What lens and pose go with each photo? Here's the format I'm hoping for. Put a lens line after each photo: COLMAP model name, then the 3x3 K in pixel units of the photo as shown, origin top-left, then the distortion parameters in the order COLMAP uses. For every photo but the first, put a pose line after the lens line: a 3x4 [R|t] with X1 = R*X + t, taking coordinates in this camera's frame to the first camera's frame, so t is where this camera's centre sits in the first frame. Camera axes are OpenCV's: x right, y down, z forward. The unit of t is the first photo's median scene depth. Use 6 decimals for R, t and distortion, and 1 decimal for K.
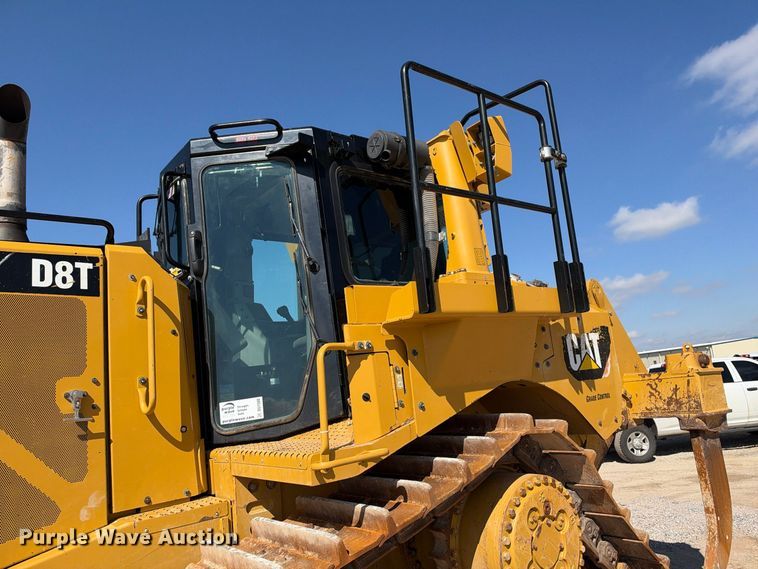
lens RADIAL K [[548.9, 0, 375.3], [0, 548.9, 285.7], [0, 0, 1]] dist [0.053070, -0.078574]
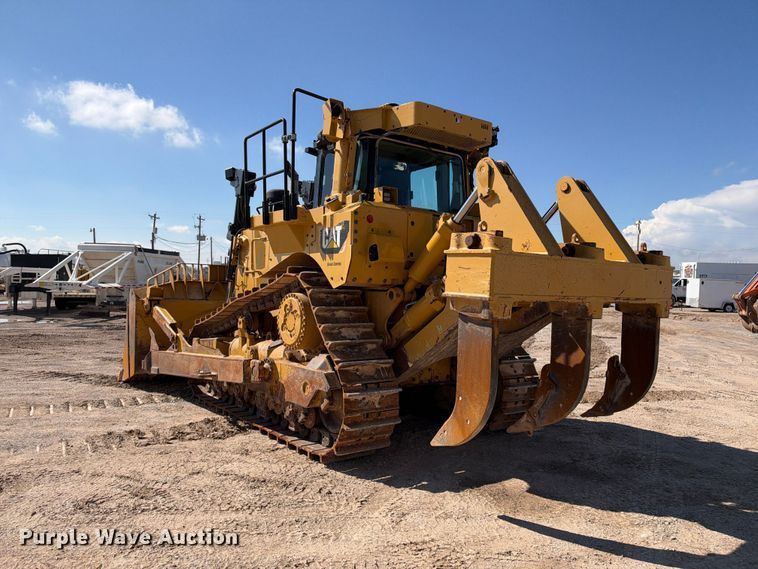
lens RADIAL K [[548.9, 0, 380.8], [0, 548.9, 283.9], [0, 0, 1]] dist [0.053070, -0.078574]
pose [[-0.031846, 0.089377, -0.995489, 2.529083], [0.159971, 0.983610, 0.083193, 0.173725], [0.986608, -0.156600, -0.045622, 1.461550]]
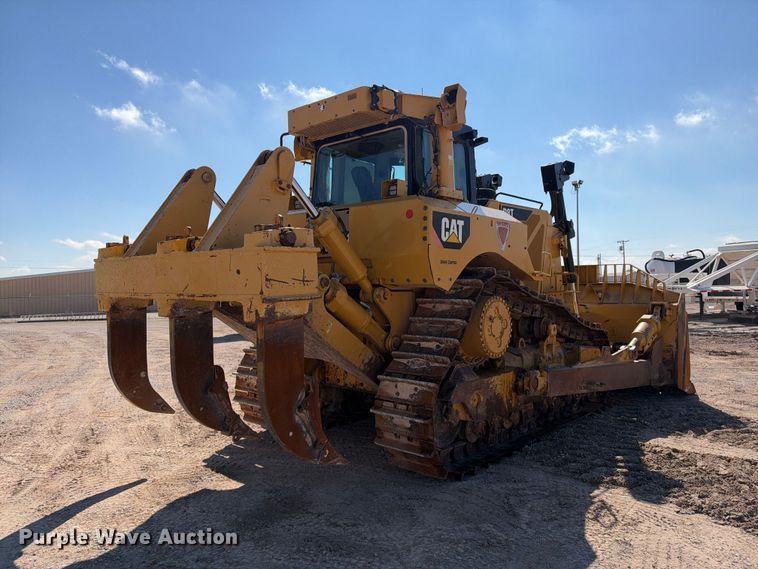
lens RADIAL K [[548.9, 0, 365.6], [0, 548.9, 284.8], [0, 0, 1]] dist [0.053070, -0.078574]
pose [[-0.977773, 0.103512, -0.182335, 0.500798], [0.133836, 0.977550, -0.162739, 0.787916], [0.161396, -0.183524, -0.969675, 3.735616]]
